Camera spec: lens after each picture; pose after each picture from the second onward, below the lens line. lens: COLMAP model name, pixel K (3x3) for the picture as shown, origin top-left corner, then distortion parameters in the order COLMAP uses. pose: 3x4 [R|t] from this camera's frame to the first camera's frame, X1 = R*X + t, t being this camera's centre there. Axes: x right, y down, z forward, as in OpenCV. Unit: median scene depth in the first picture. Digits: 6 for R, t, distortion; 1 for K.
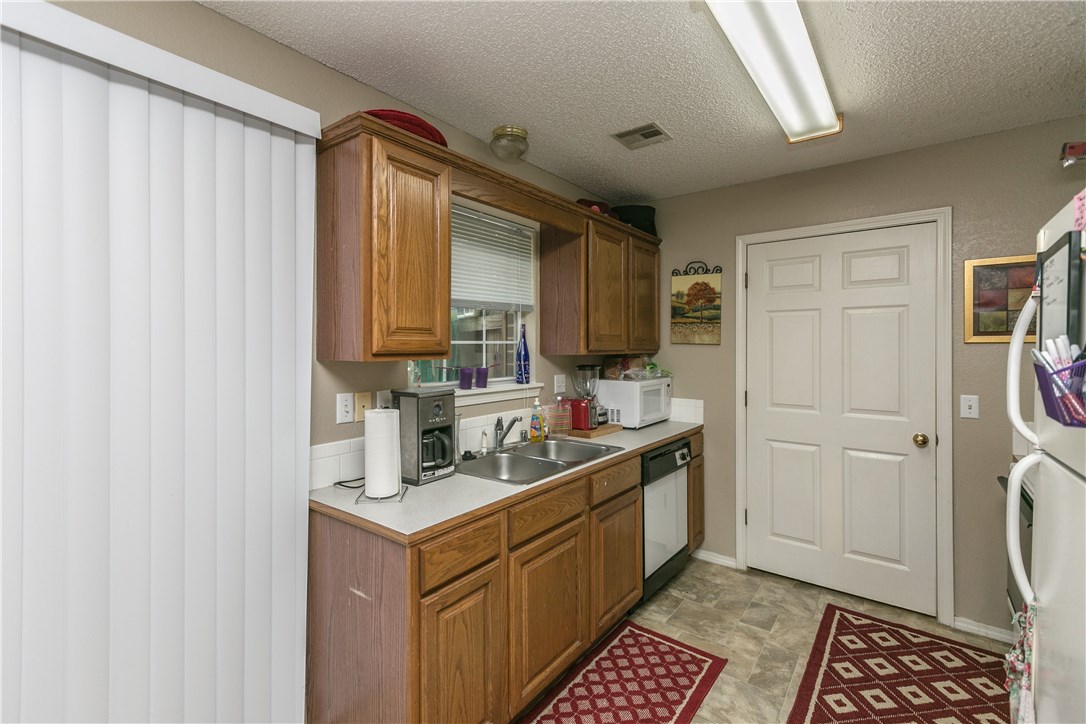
lens RADIAL K [[498.2, 0, 545.8], [0, 498.2, 341.0], [0, 0, 1]] dist [0.014133, 0.000113]
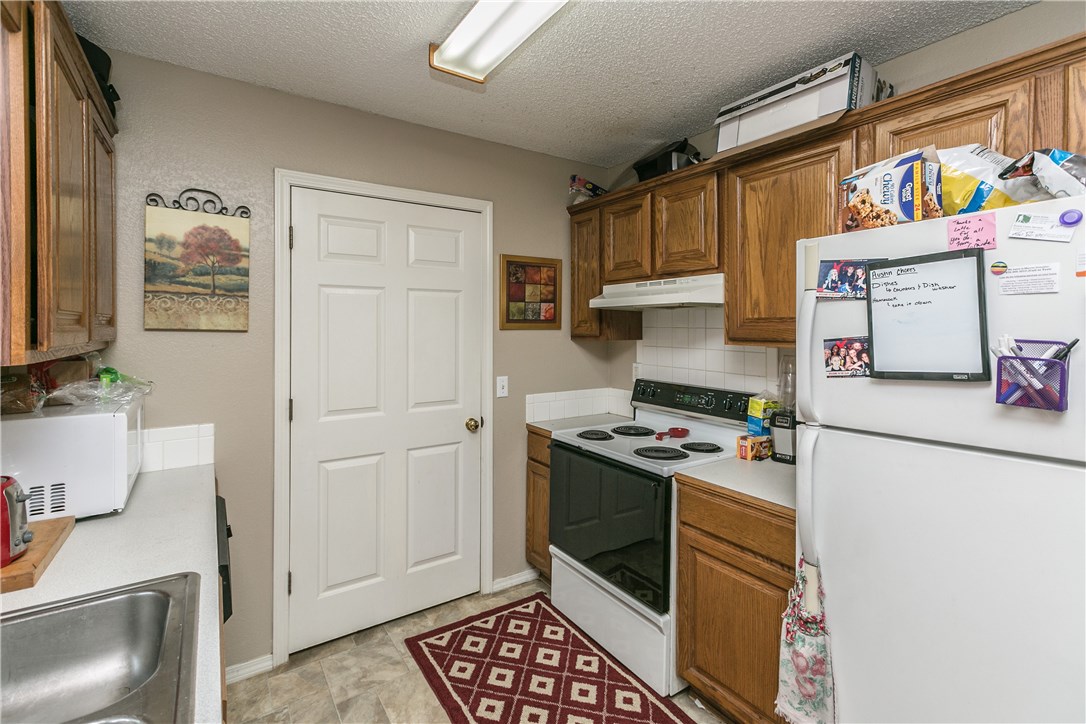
lens RADIAL K [[485.6, 0, 540.5], [0, 485.6, 331.9], [0, 0, 1]] dist [0.012981, -0.000078]
pose [[0.336997, -0.003501, 0.941499, -0.128626], [-0.006638, 0.999959, 0.006094, 0.002114], [-0.941482, -0.008303, 0.336960, 0.519716]]
